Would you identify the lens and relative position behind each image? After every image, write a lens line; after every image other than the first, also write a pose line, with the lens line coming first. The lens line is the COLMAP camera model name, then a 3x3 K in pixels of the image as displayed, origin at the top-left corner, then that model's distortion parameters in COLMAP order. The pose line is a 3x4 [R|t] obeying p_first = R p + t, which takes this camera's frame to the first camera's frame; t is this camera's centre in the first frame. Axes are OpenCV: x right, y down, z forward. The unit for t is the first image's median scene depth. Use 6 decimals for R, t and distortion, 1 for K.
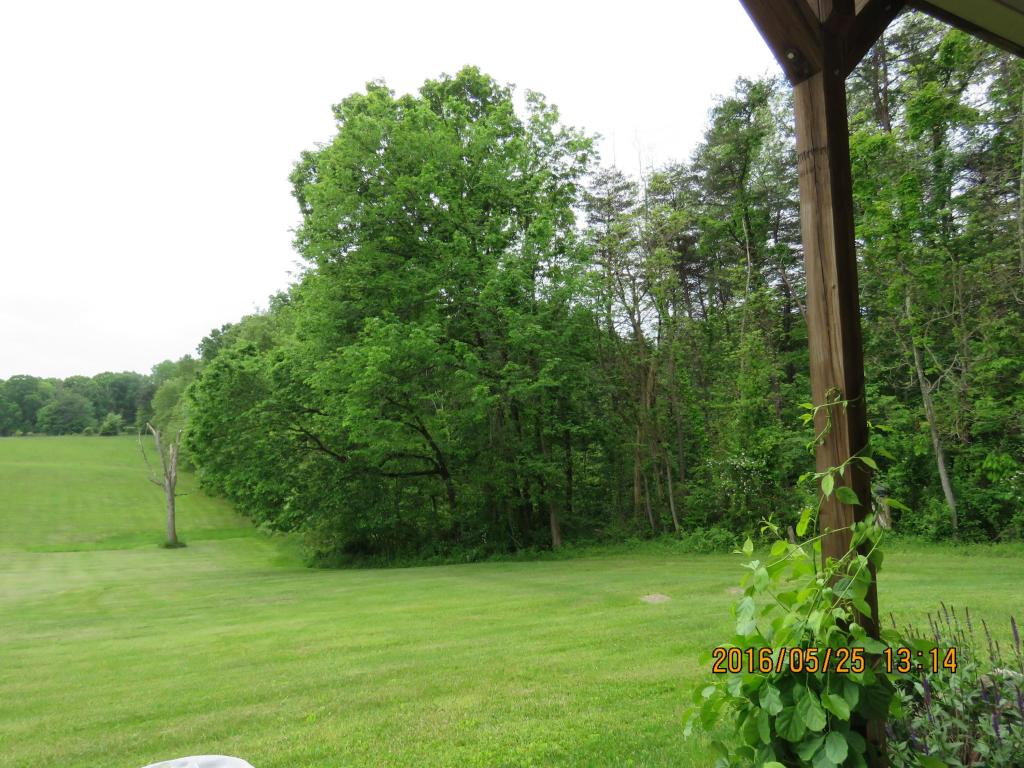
lens RADIAL K [[647.5, 0, 508.9], [0, 647.5, 385.5], [0, 0, 1]] dist [-0.014008, 0.002003]
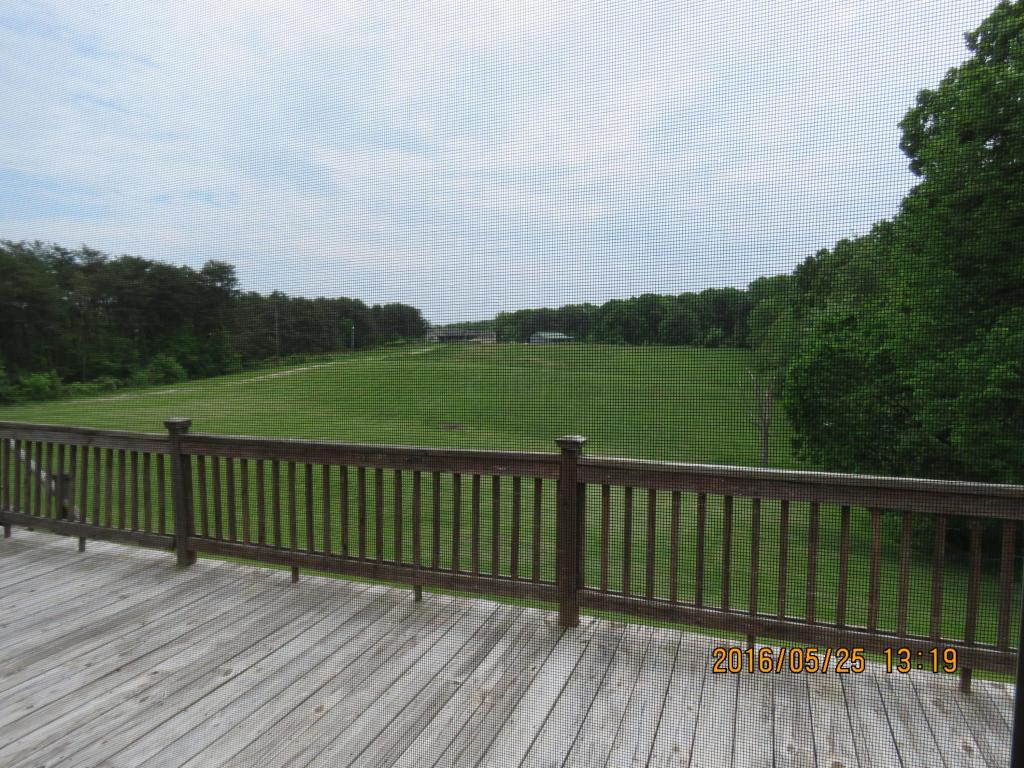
lens RADIAL K [[647.5, 0, 509.1], [0, 647.5, 386.8], [0, 0, 1]] dist [-0.014008, 0.002003]
pose [[0.656349, 0.092209, -0.748801, 0.019736], [0.020350, 0.989978, 0.139745, -0.128566], [0.754183, -0.106959, 0.647895, -0.076867]]
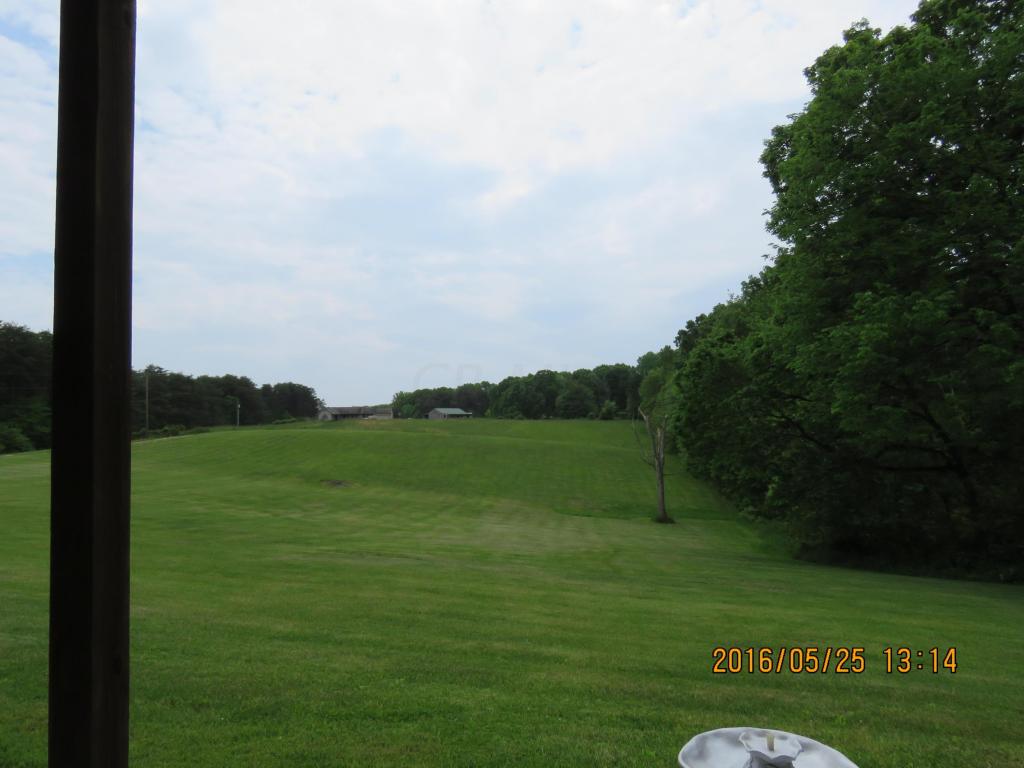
lens RADIAL K [[647.5, 0, 509.1], [0, 647.5, 389.2], [0, 0, 1]] dist [-0.014008, 0.002003]
pose [[0.763276, -0.016460, -0.645863, -0.008831], [0.033749, 0.999326, 0.014415, -0.000109], [0.645191, -0.032800, 0.763317, -0.002892]]
